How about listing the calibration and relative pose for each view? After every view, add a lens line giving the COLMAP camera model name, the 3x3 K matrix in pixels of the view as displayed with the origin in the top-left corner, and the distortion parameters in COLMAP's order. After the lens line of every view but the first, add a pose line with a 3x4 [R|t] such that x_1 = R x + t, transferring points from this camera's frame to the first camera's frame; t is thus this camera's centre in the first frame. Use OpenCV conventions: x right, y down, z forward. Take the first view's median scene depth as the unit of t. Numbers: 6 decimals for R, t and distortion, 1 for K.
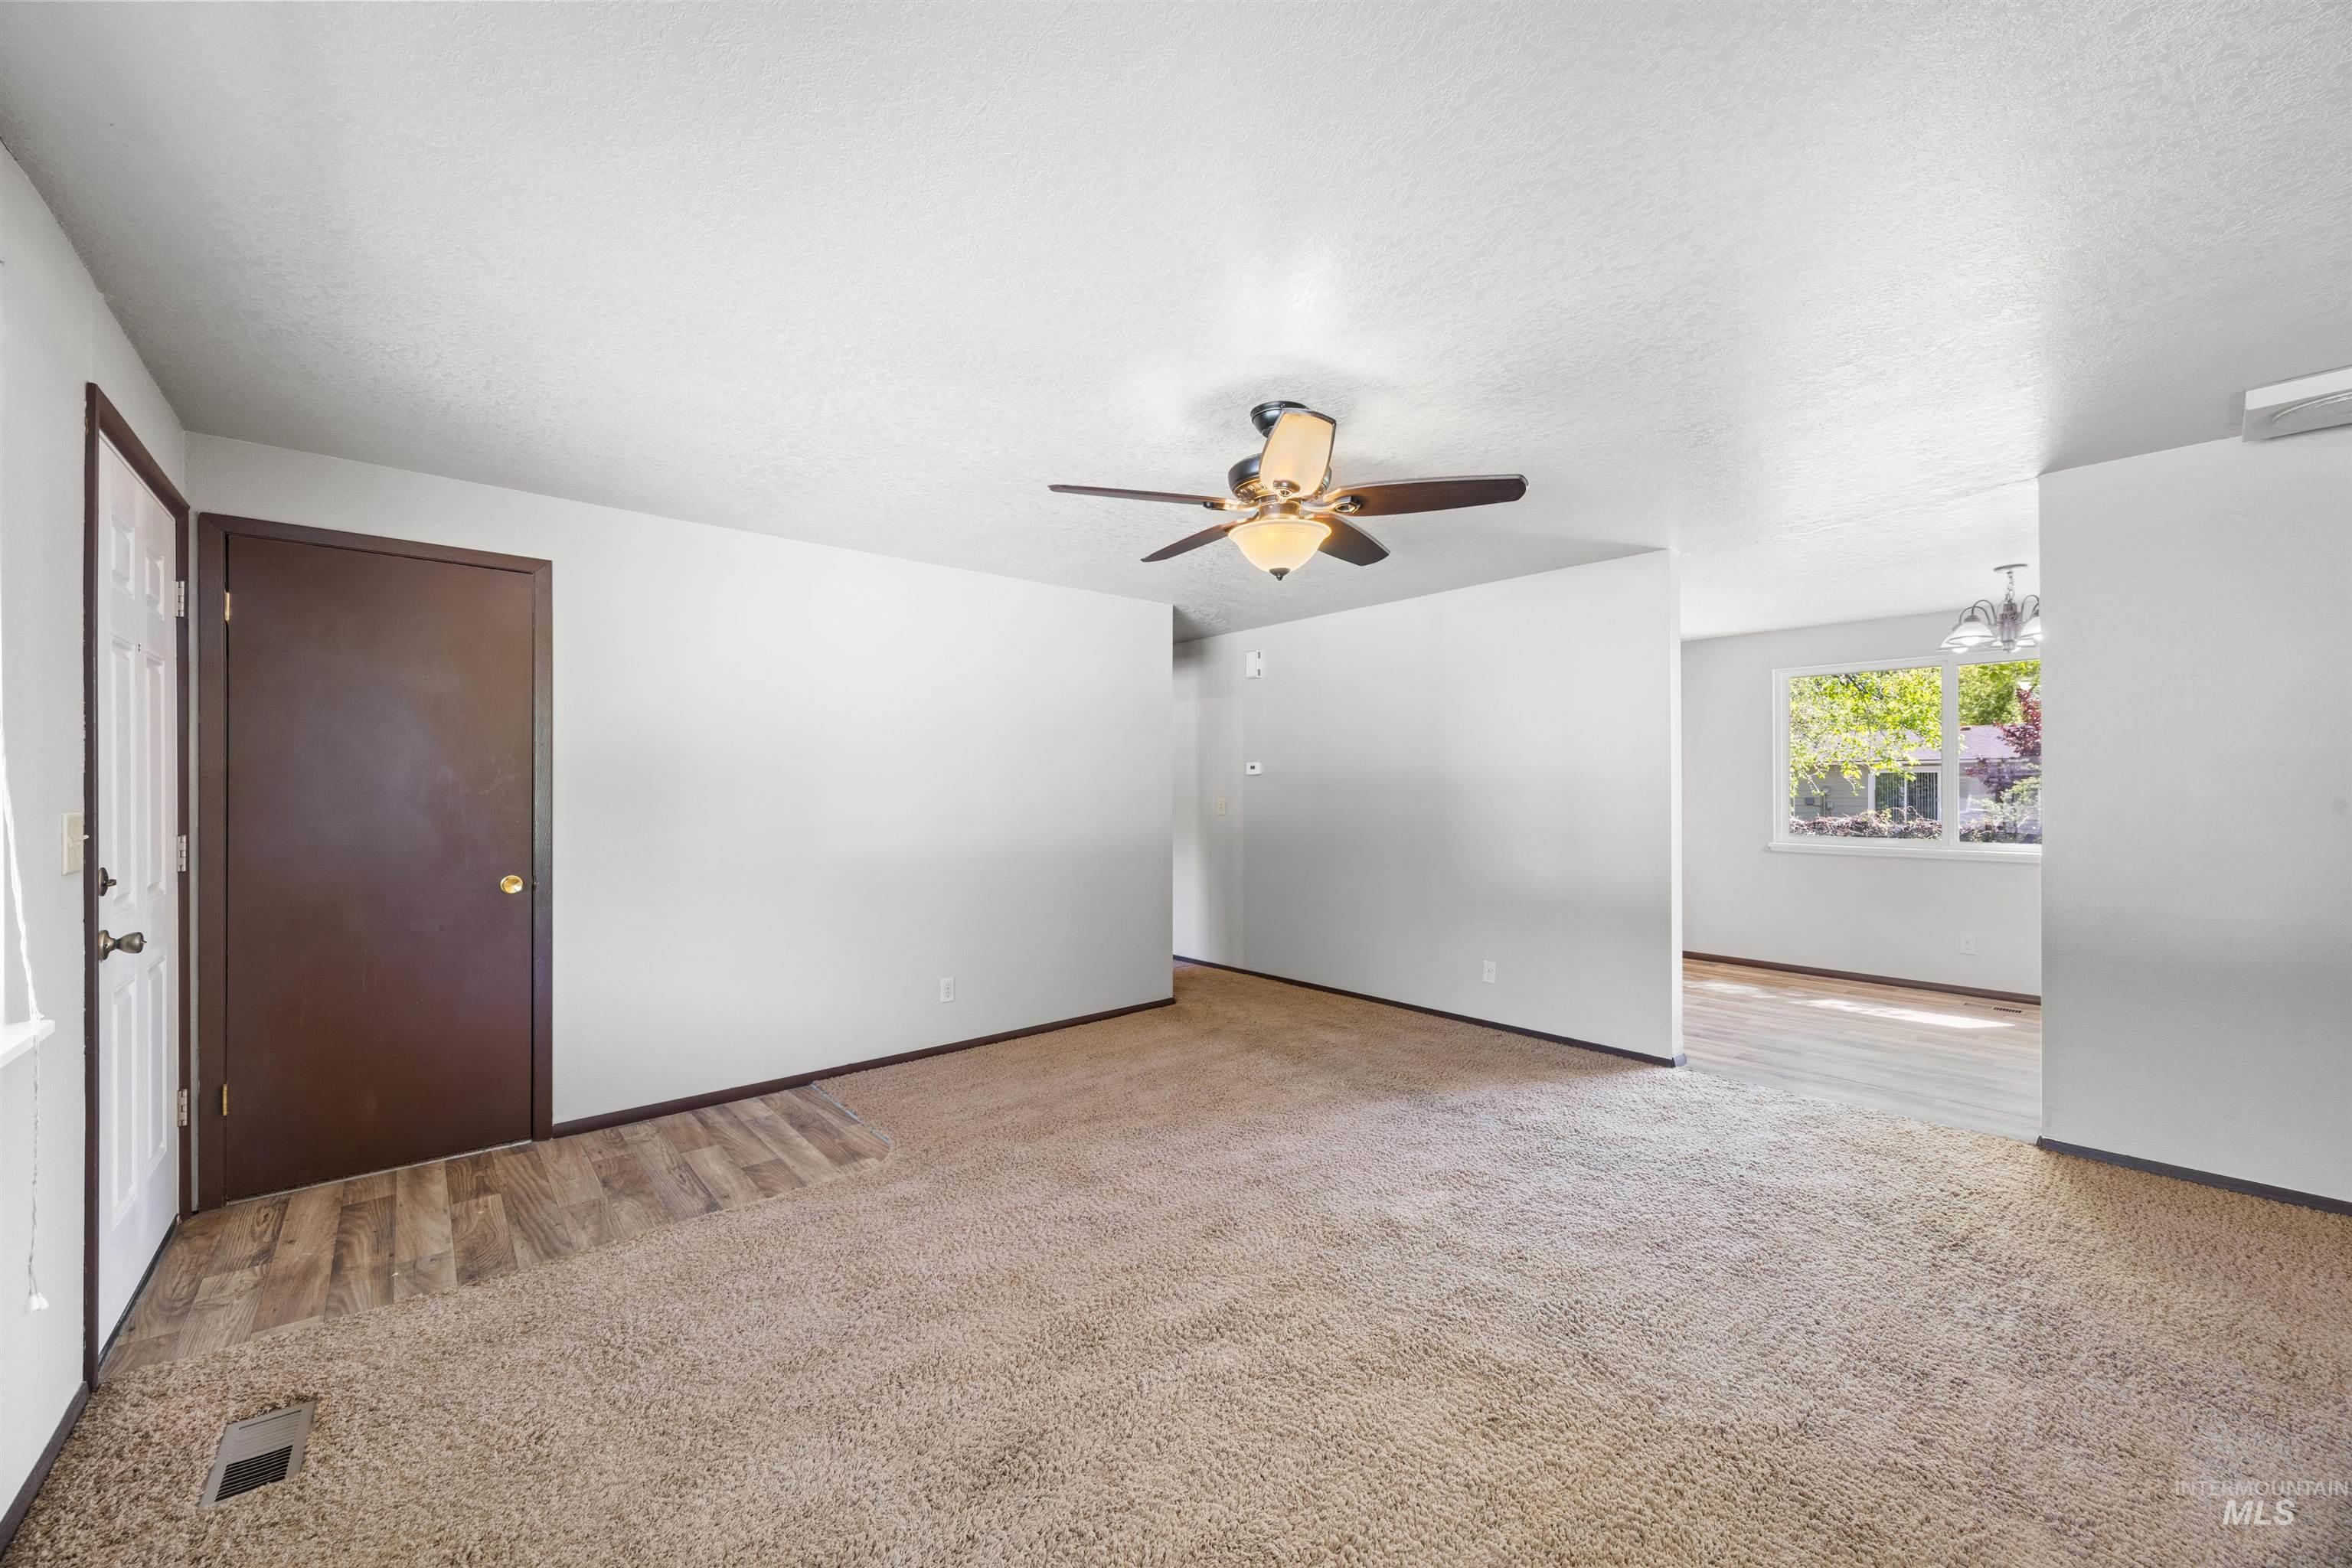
lens RADIAL K [[895.5, 0, 1187.2], [0, 895.5, 789.1], [0, 0, 1]] dist [0.001395, -0.000045]
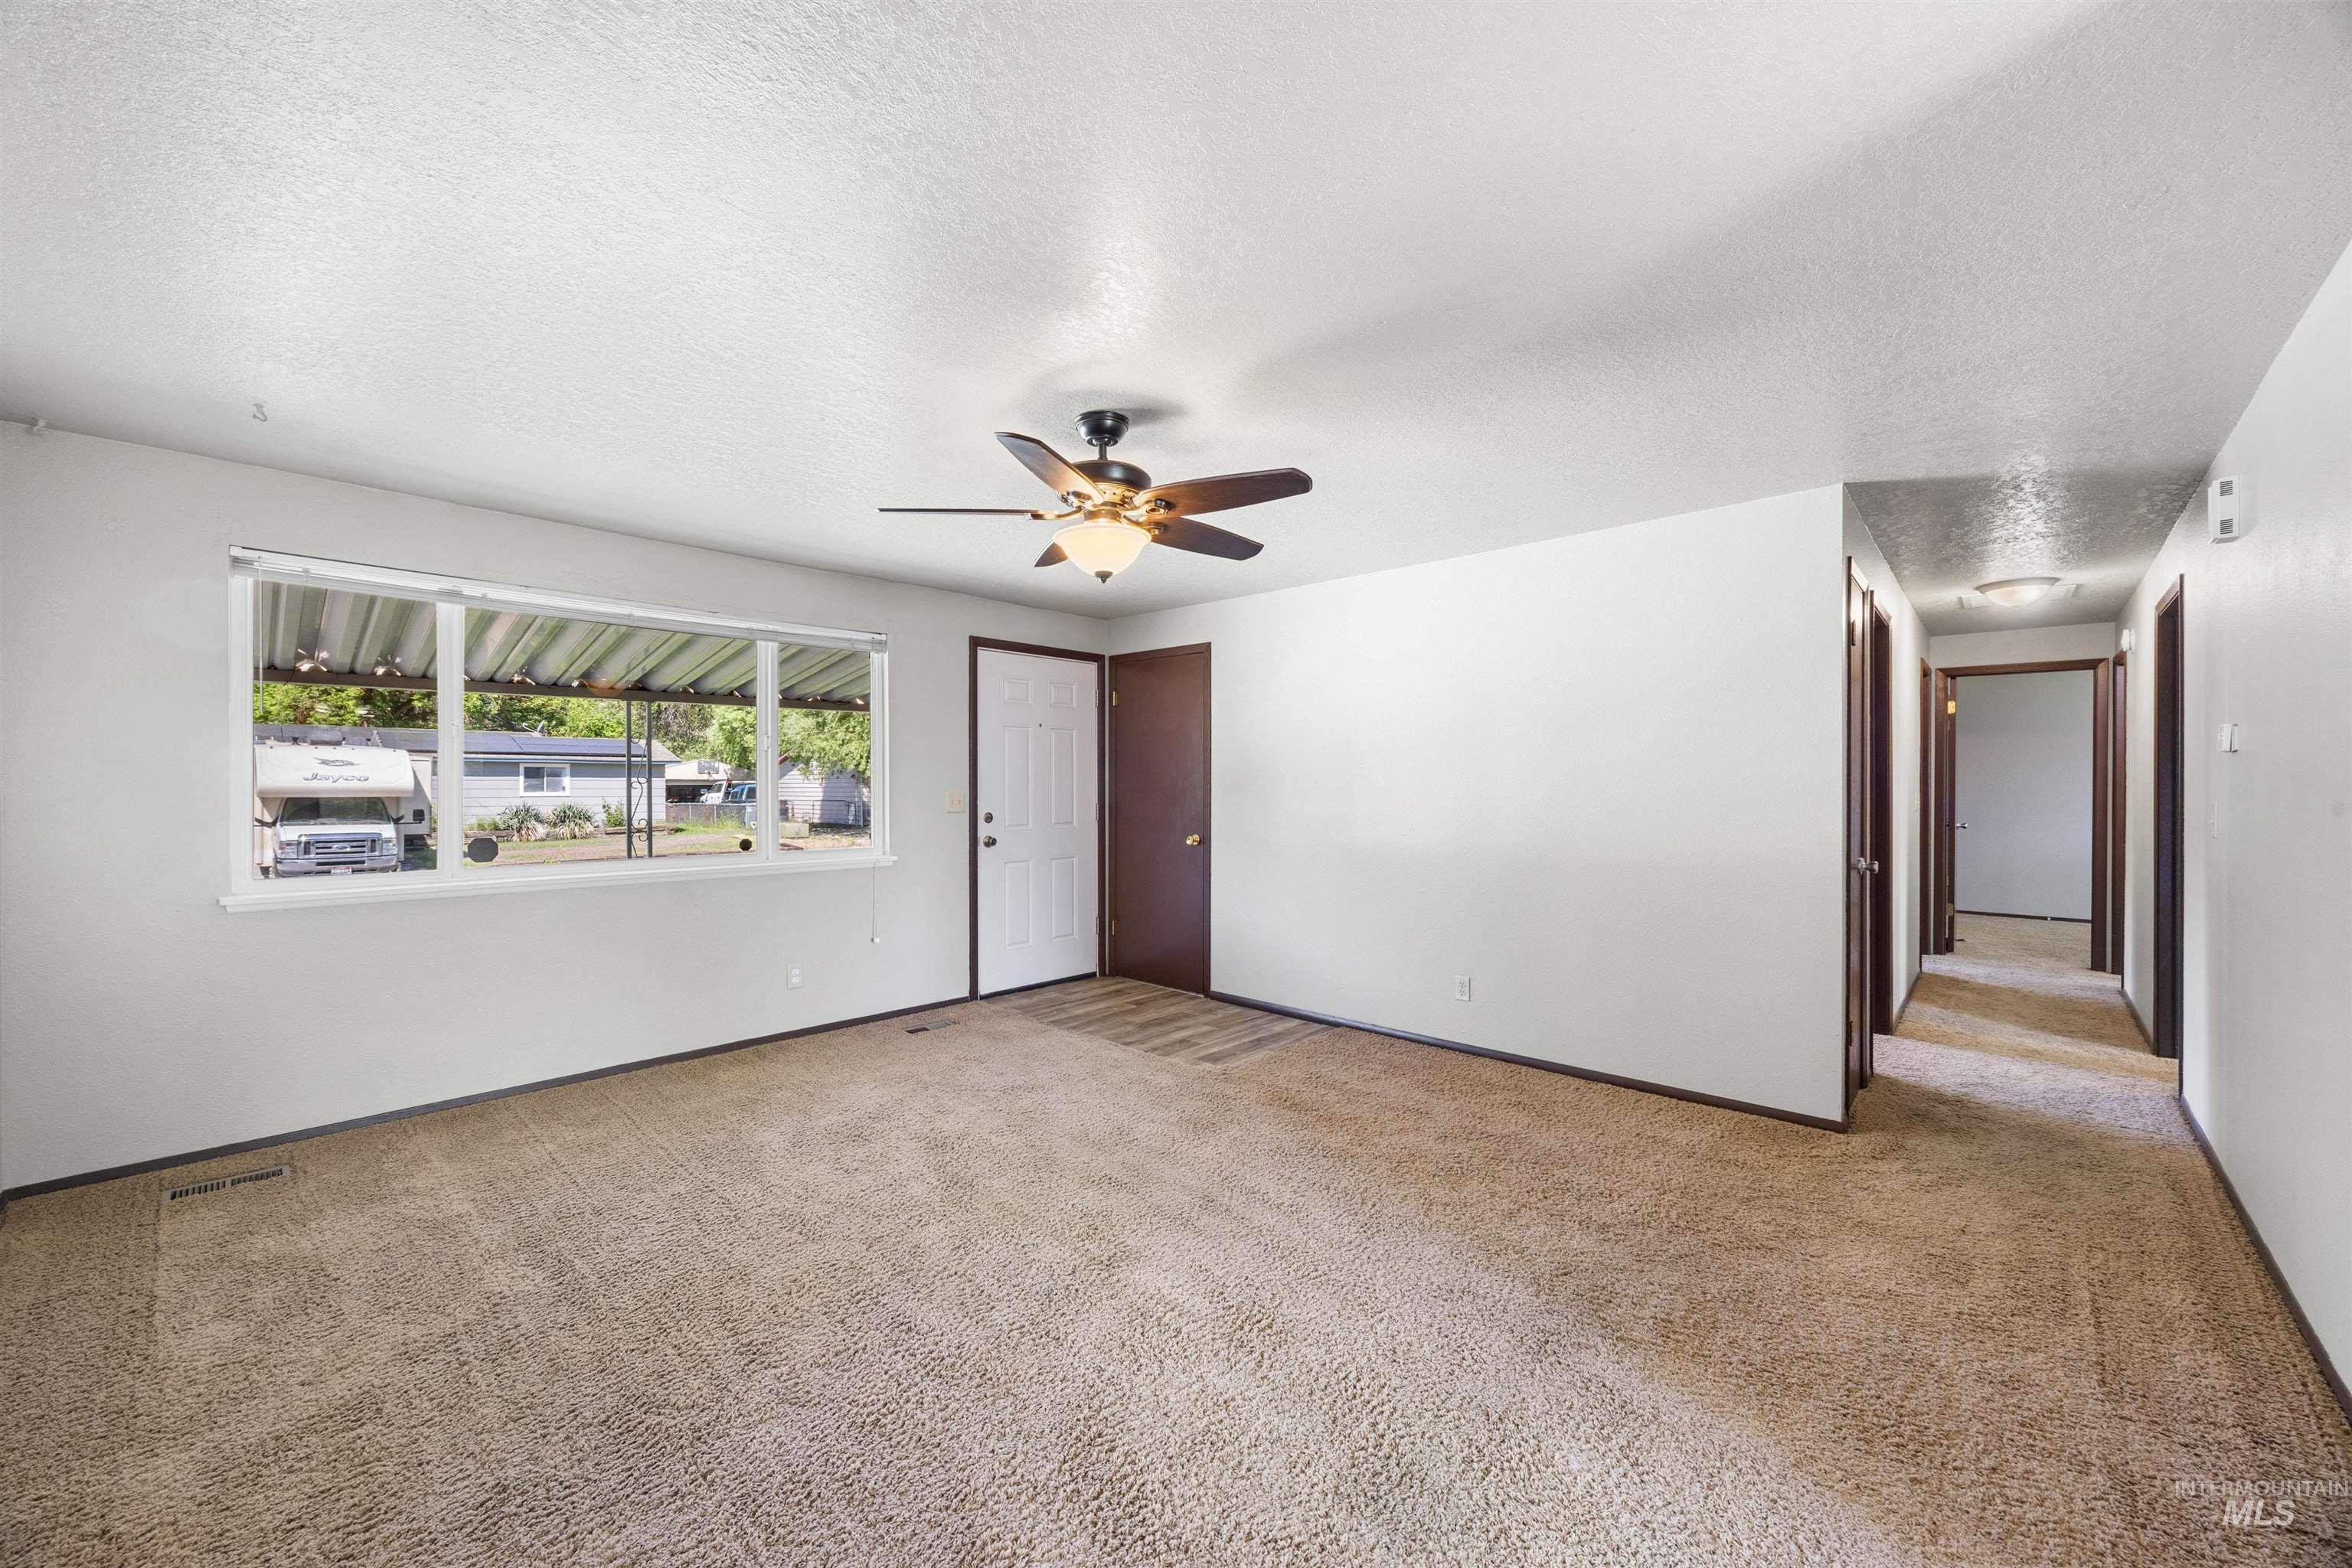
lens RADIAL K [[895.5, 0, 1159.0], [0, 895.5, 789.7], [0, 0, 1]] dist [0.001395, -0.000045]
pose [[0.088417, 0.004960, -0.996071, 0.923724], [-0.004806, 0.999978, 0.004553, 0.004106], [0.996072, 0.004385, 0.088438, 0.786882]]
